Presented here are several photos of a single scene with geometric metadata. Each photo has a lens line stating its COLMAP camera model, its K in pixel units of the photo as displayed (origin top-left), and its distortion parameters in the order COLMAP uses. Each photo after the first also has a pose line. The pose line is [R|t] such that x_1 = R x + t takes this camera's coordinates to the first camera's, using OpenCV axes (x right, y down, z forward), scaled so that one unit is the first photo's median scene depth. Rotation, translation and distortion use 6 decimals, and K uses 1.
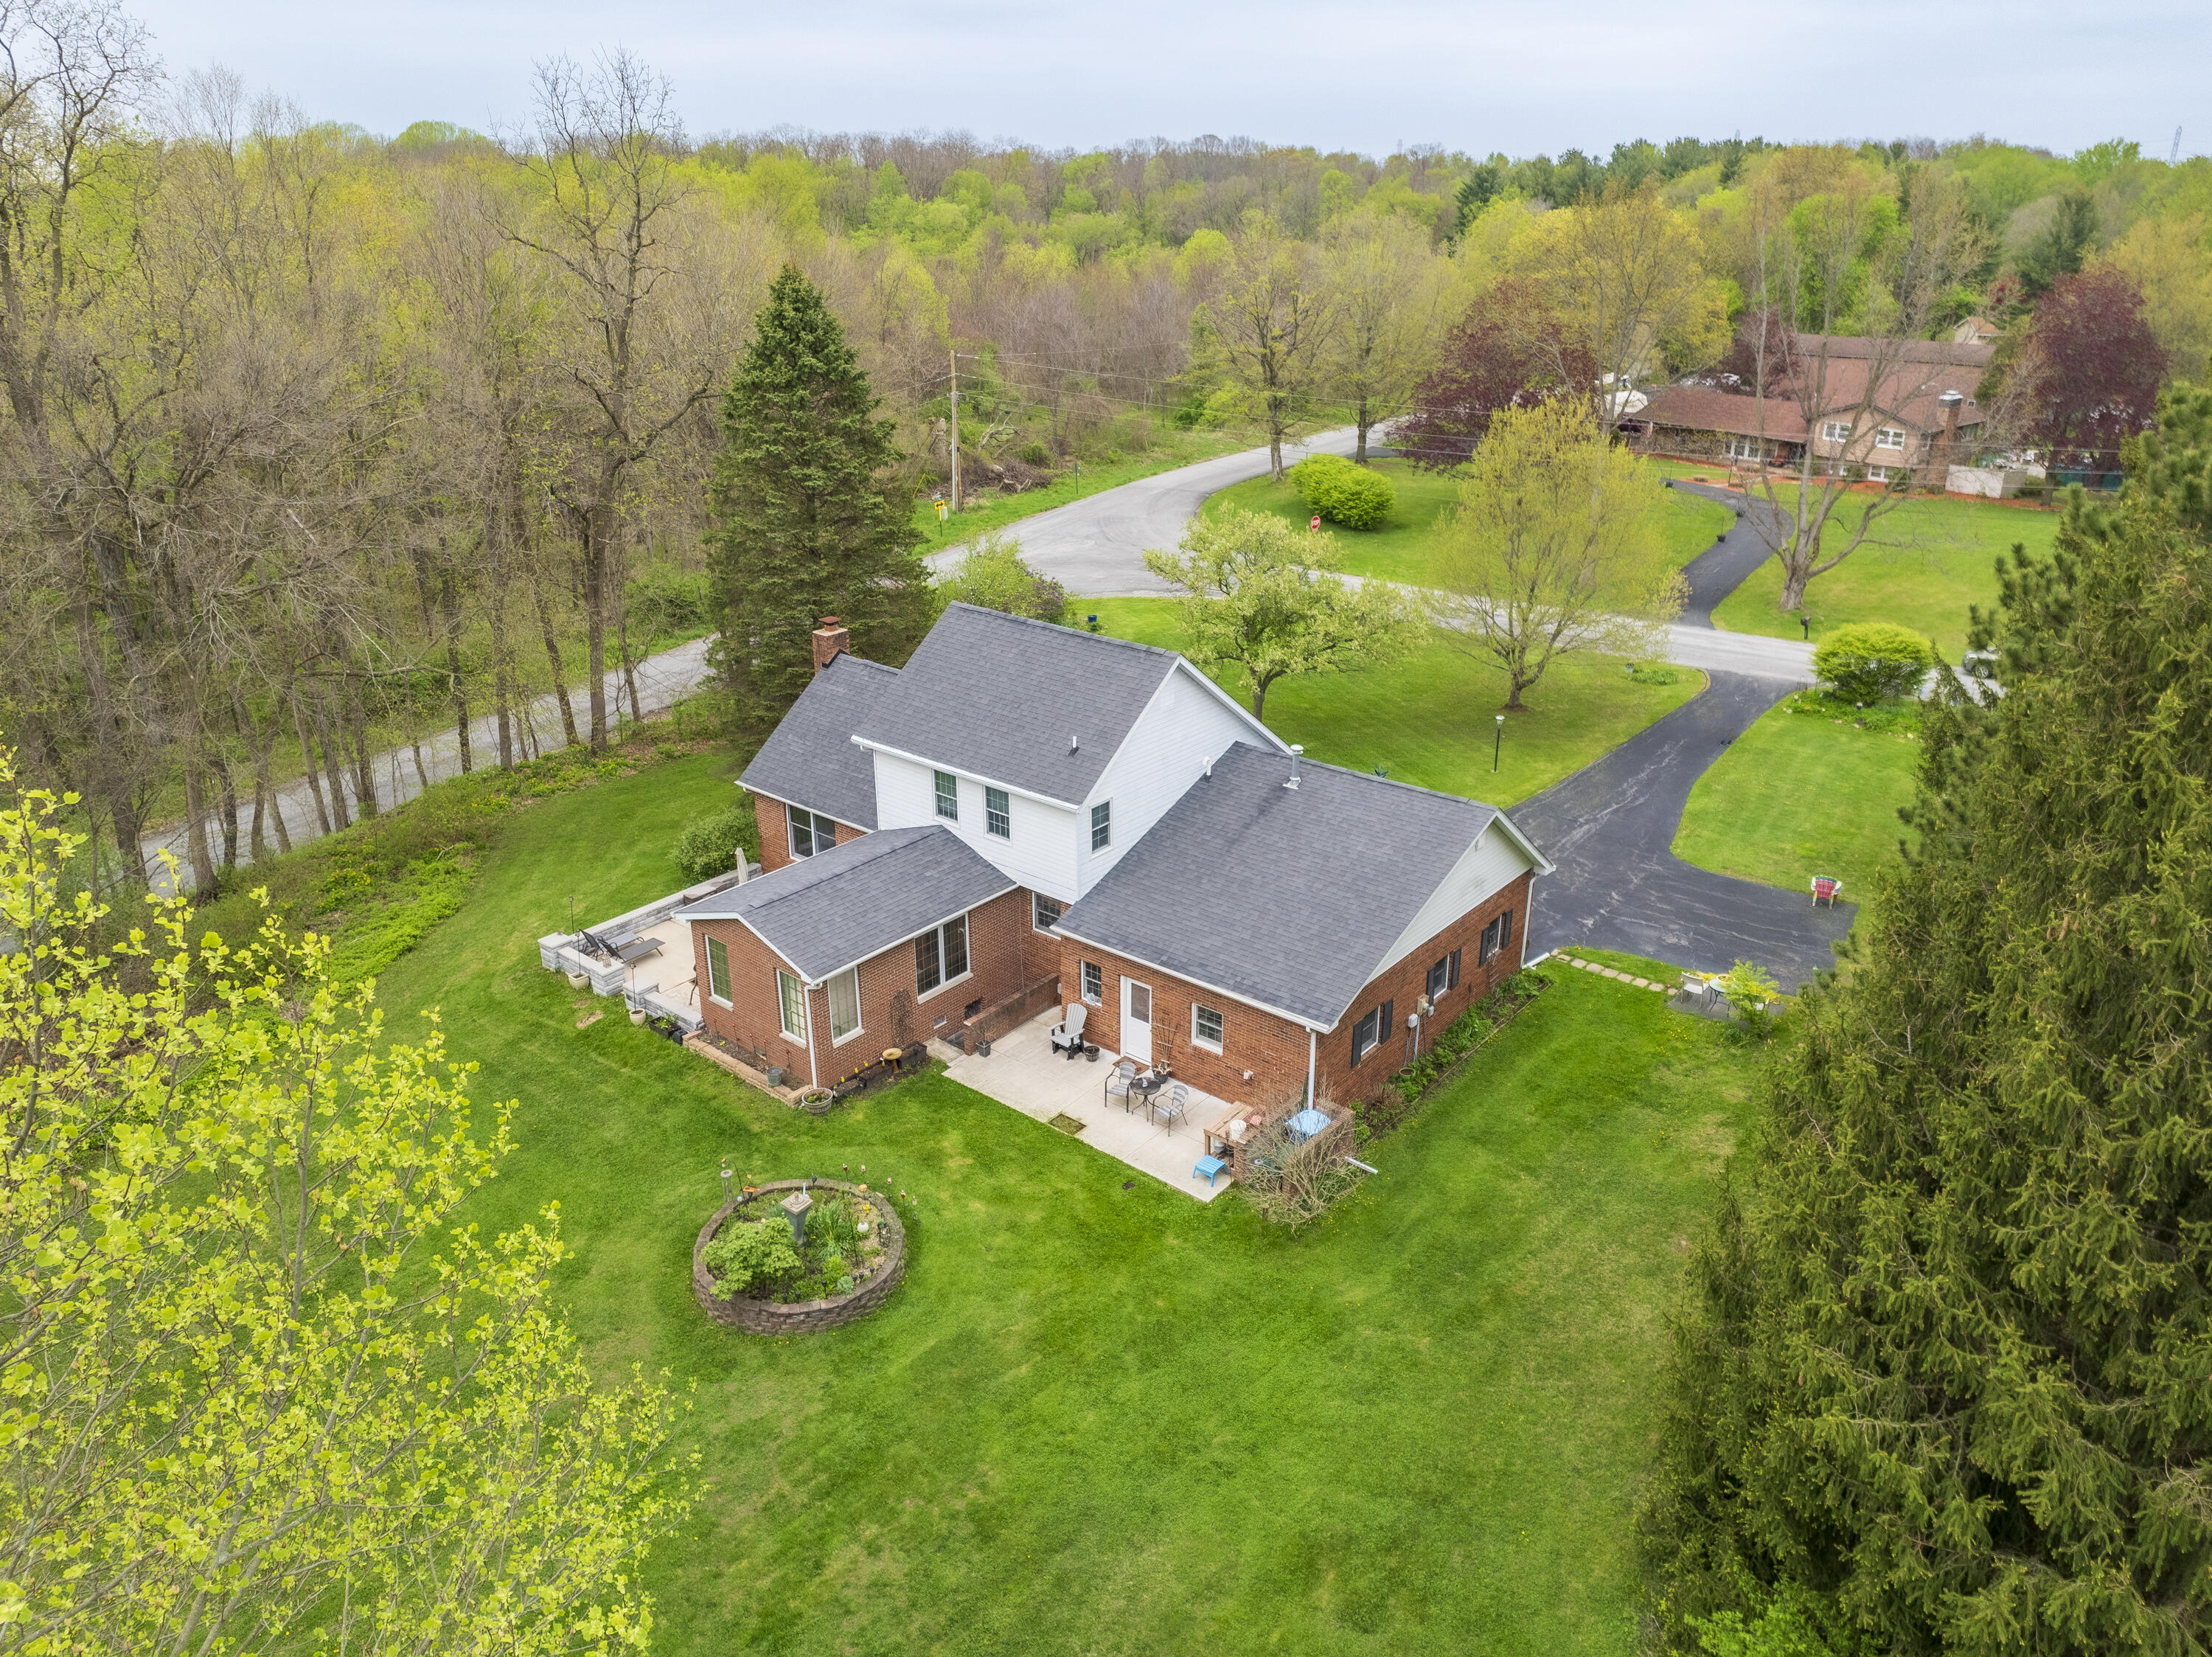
lens RADIAL K [[1563.8, 0, 1102.1], [0, 1563.8, 826.6], [0, 0, 1]] dist [-0.035061, 0.017469]
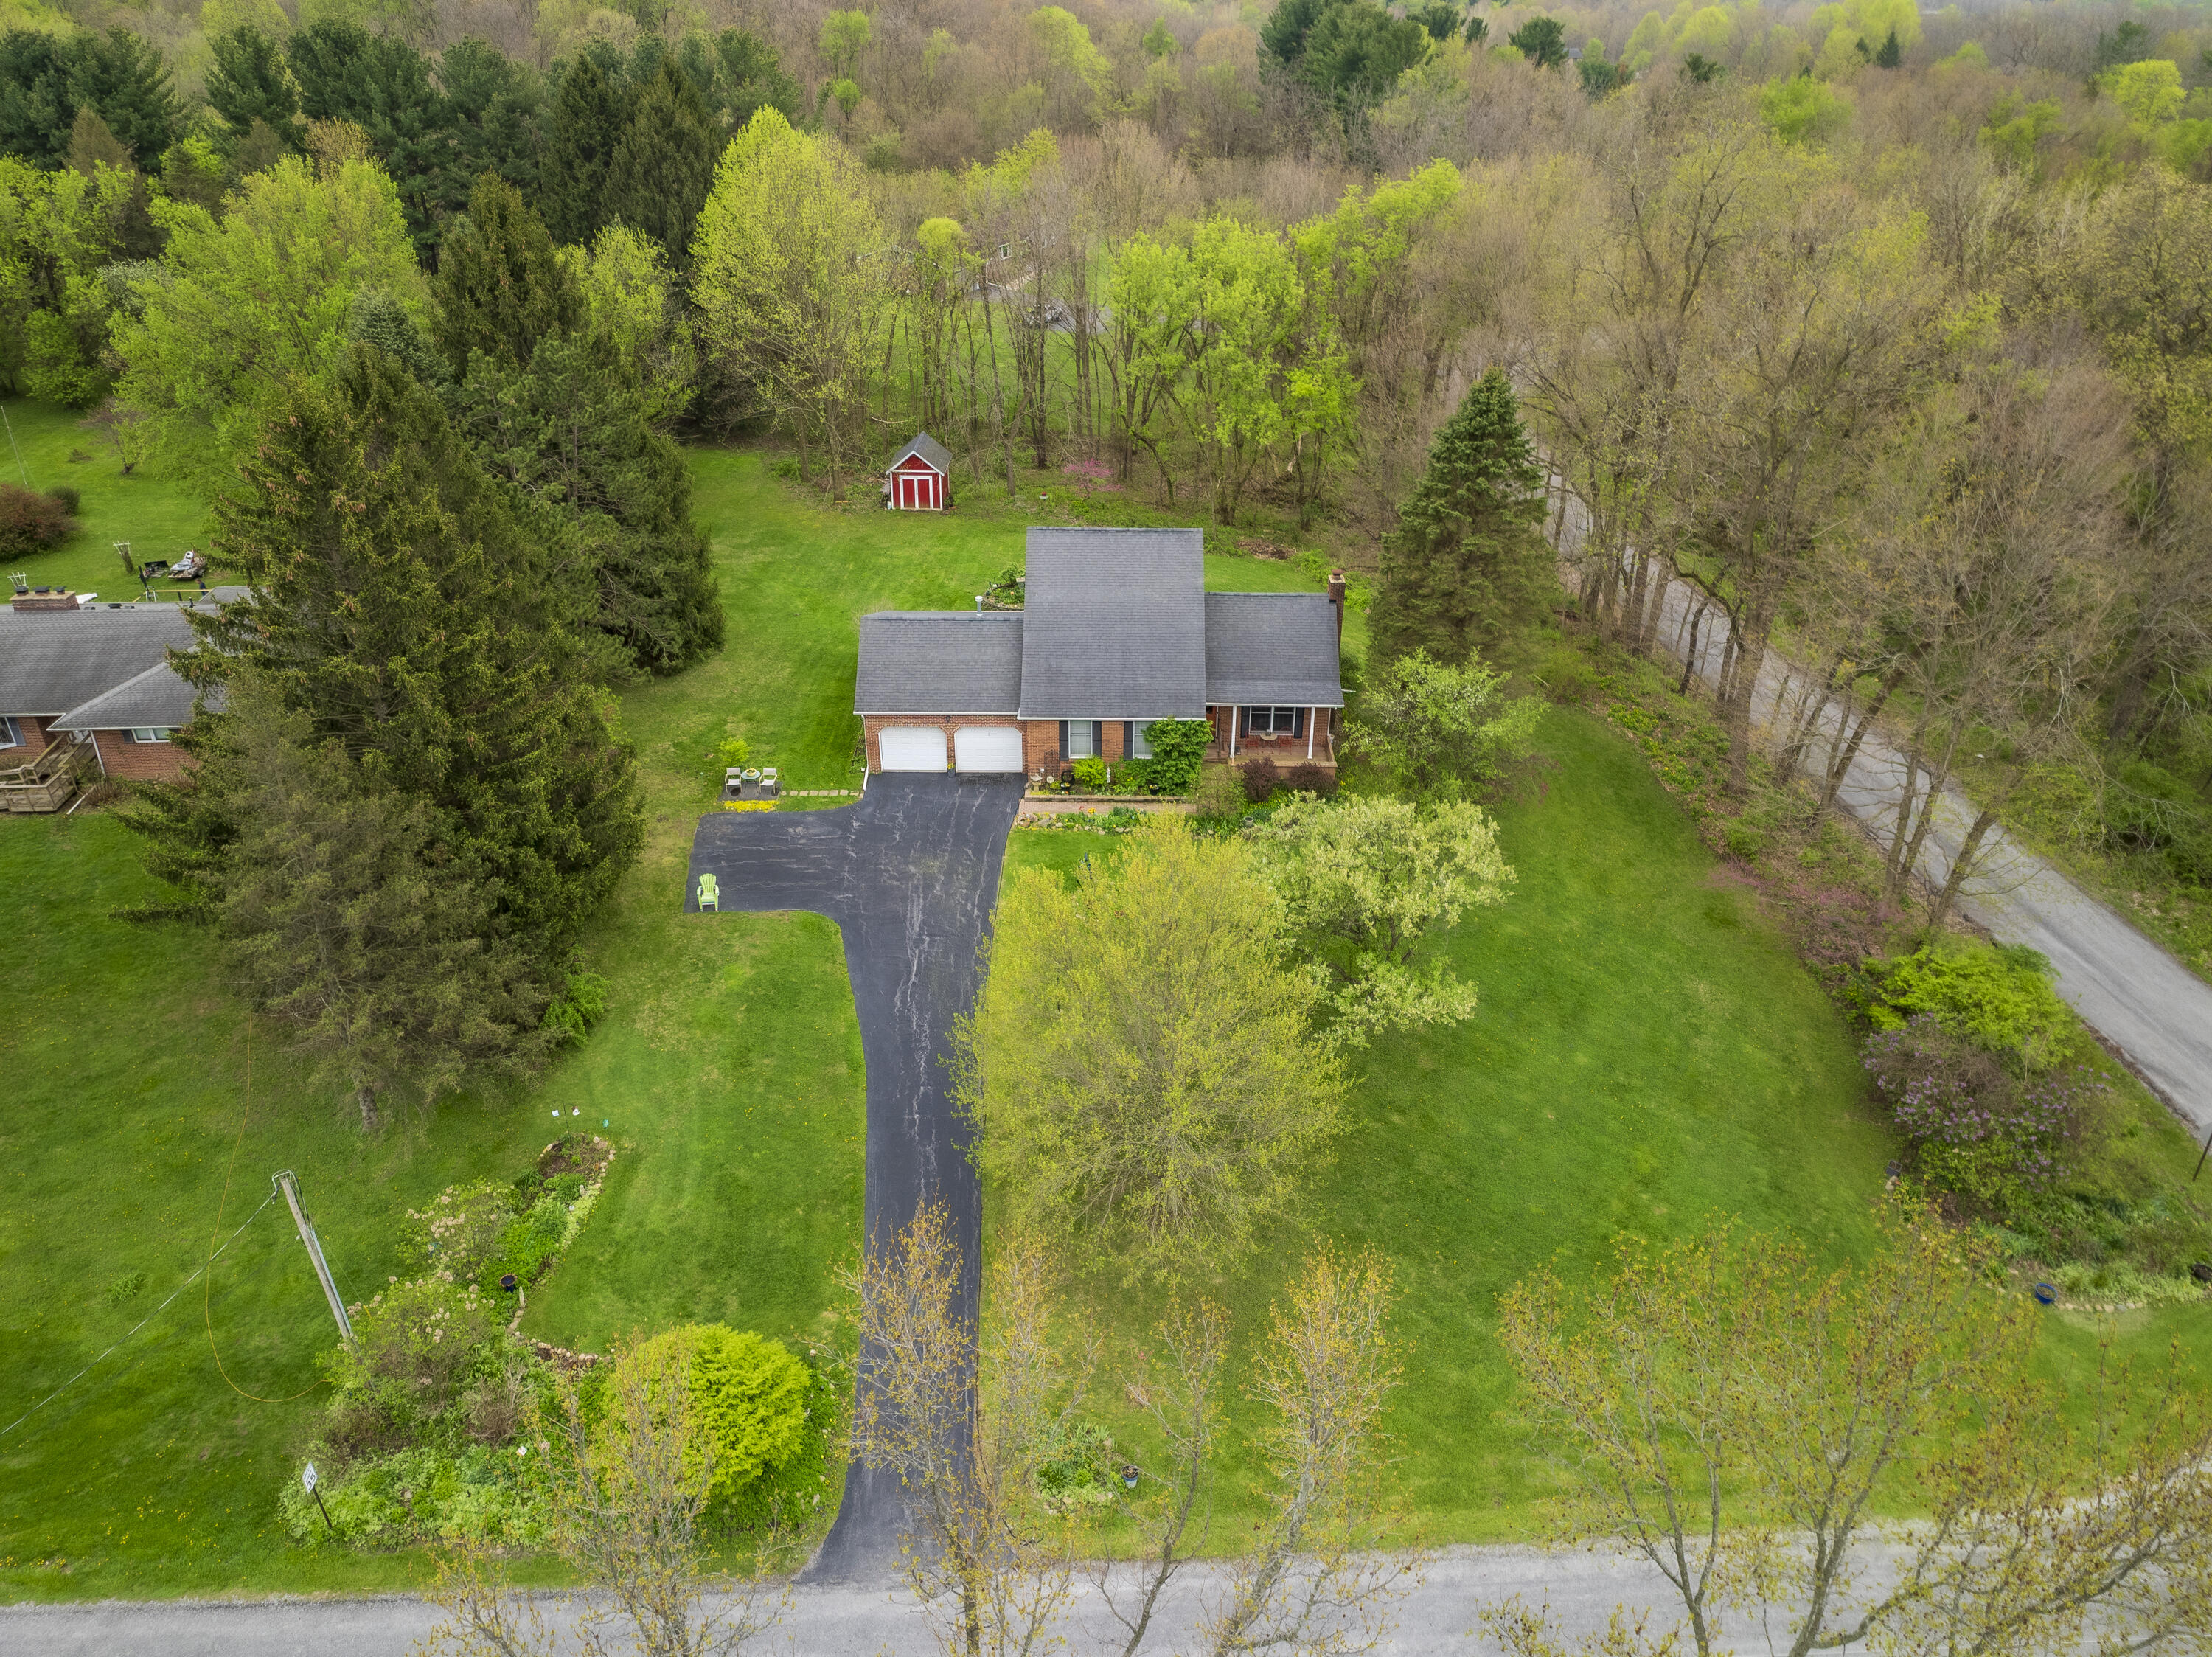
lens RADIAL K [[1563.8, 0, 1108.2], [0, 1563.8, 823.4], [0, 0, 1]] dist [-0.035061, 0.017469]
pose [[-0.766857, 0.322575, -0.554866, 0.992297], [-0.248575, 0.647777, 0.720135, -1.099064], [0.591727, 0.690166, -0.416568, 1.848582]]
